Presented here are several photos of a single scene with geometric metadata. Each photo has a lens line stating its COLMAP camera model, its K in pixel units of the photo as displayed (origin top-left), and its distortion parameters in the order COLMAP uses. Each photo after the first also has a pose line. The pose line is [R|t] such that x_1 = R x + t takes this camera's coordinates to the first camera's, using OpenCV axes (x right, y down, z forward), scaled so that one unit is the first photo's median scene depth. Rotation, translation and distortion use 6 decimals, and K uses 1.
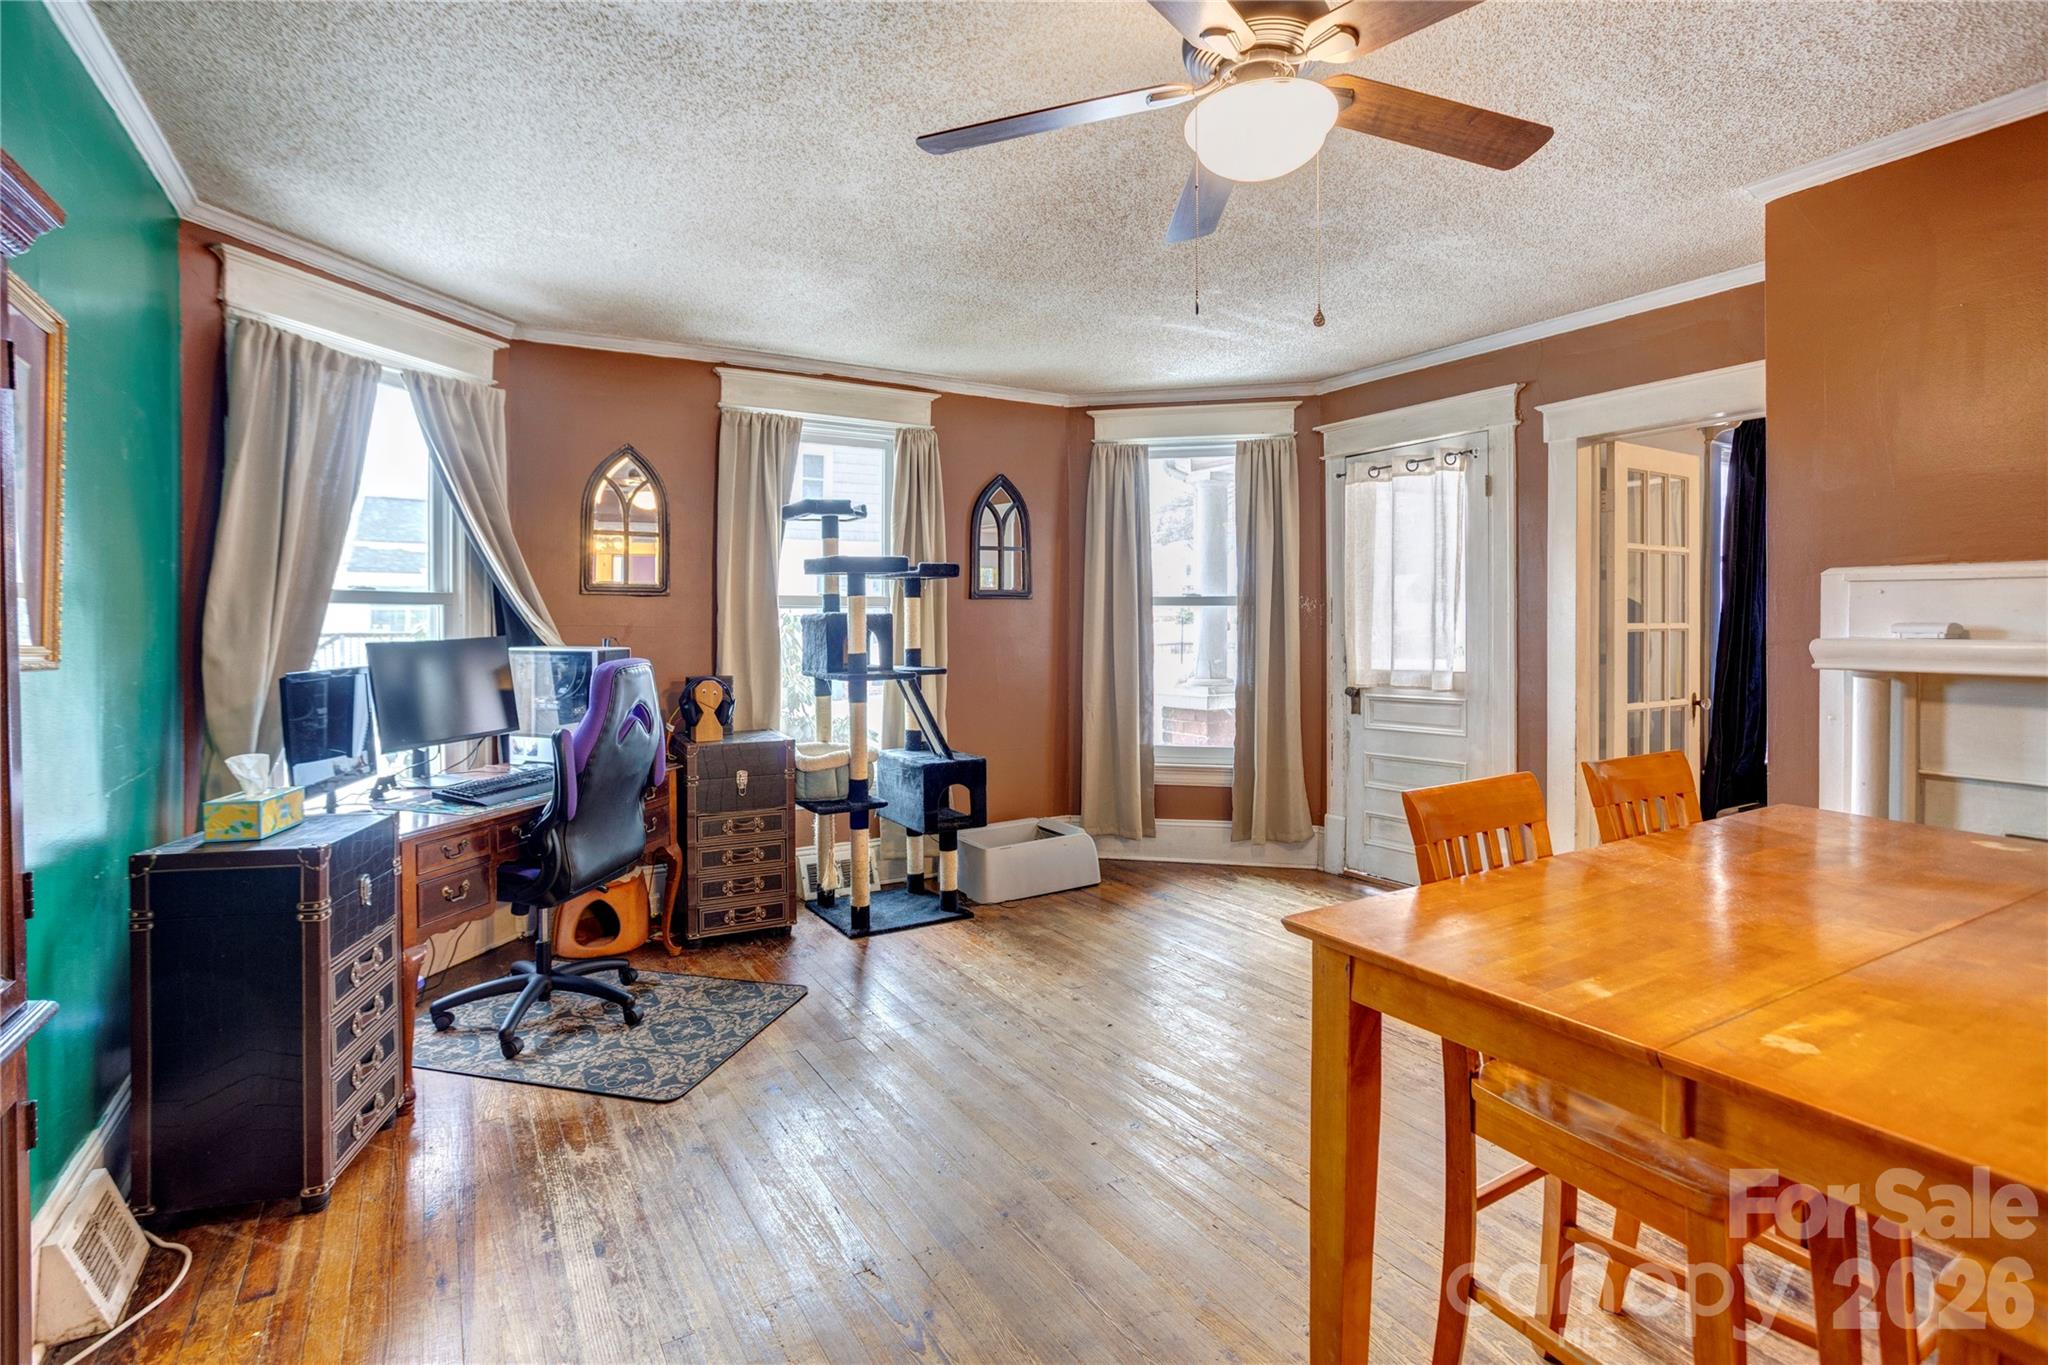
lens RADIAL K [[1000.7, 0, 1011.5], [0, 1000.7, 658.3], [0, 0, 1]] dist [-0.054538, 0.031980]
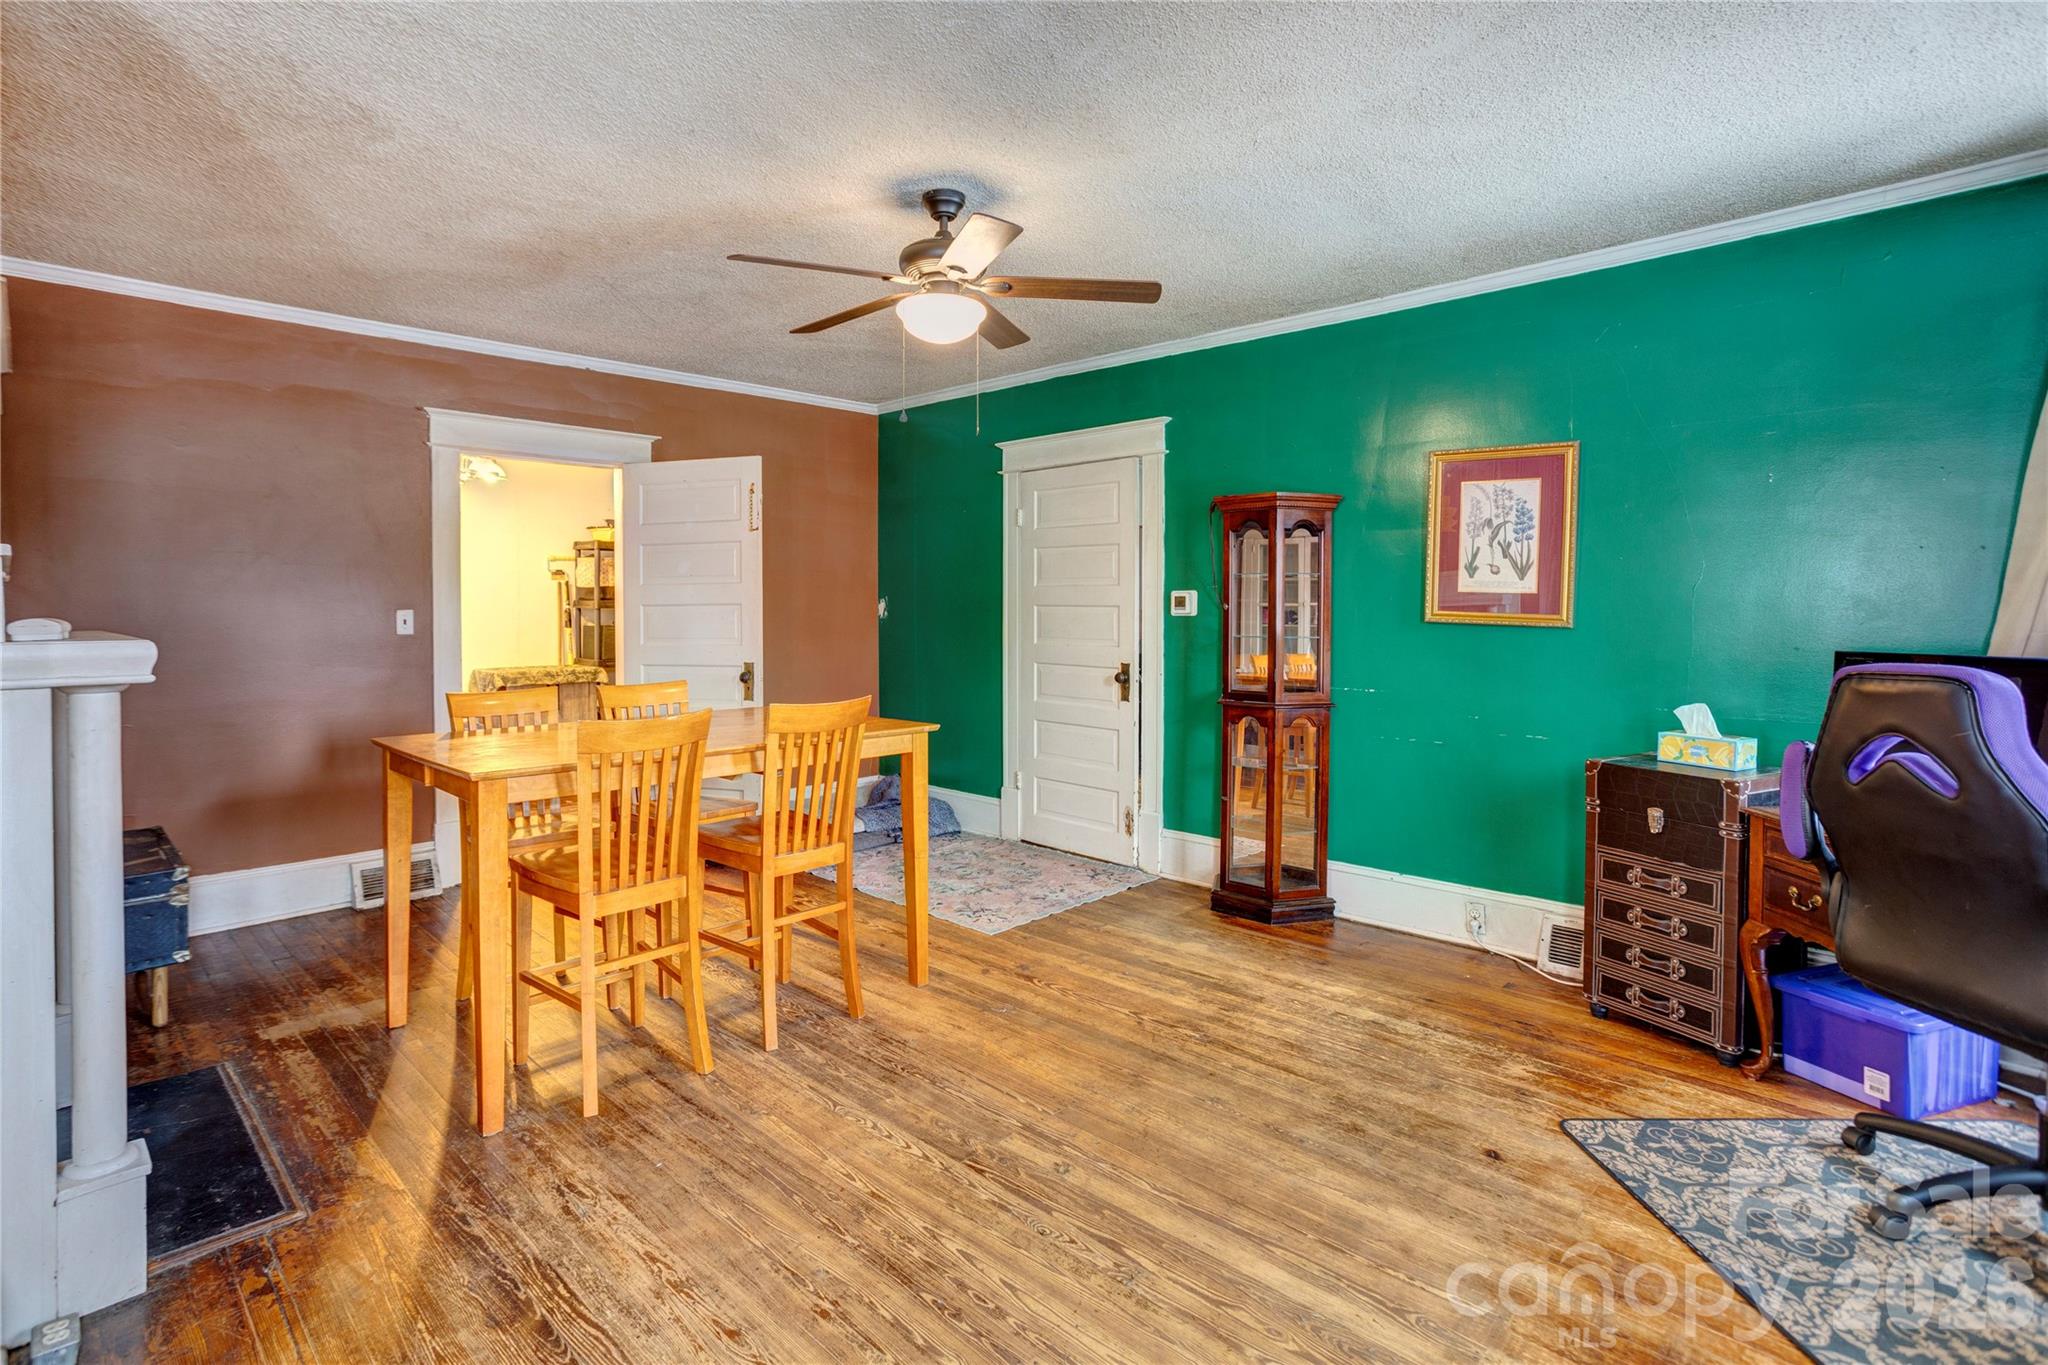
lens RADIAL K [[1045.5, 0, 1024.9], [0, 1045.5, 610.7], [0, 0, 1]] dist [-0.062214, 0.039961]
pose [[-0.960512, 0.009045, -0.278093, 0.335668], [-0.005736, 0.998615, 0.052291, -0.061654], [0.278181, 0.051821, -0.959130, 1.501658]]
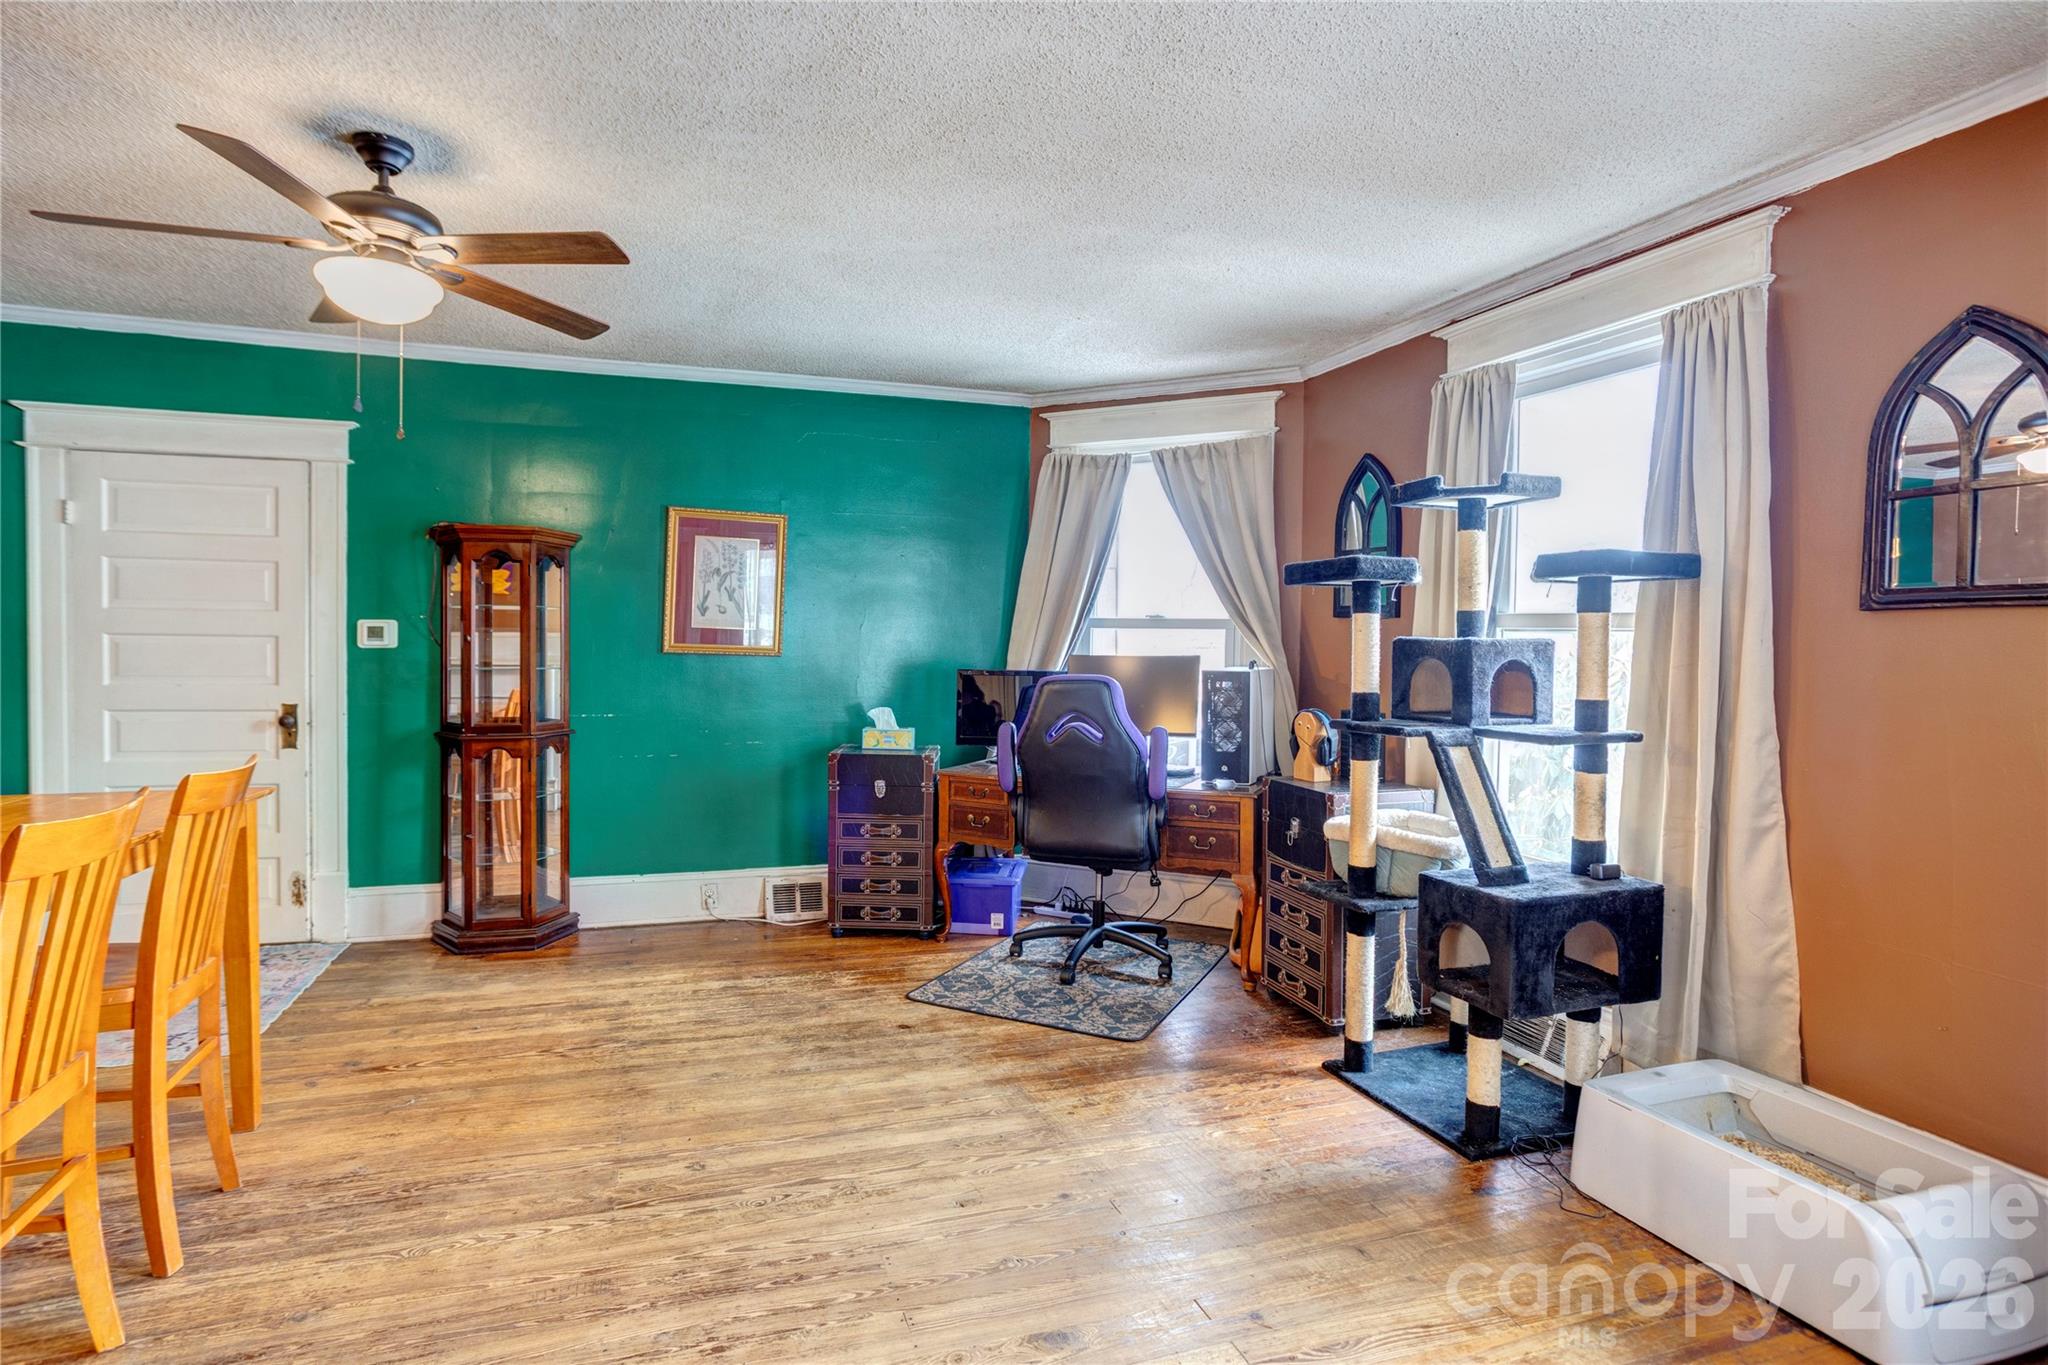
lens RADIAL K [[1000.7, 0, 1011.5], [0, 1000.7, 658.3], [0, 0, 1]] dist [-0.054538, 0.031980]
pose [[-0.189716, 0.023682, -0.981553, 0.802233], [-0.054896, 0.997889, 0.034687, -0.052903], [0.980303, 0.060464, -0.188015, 1.172192]]
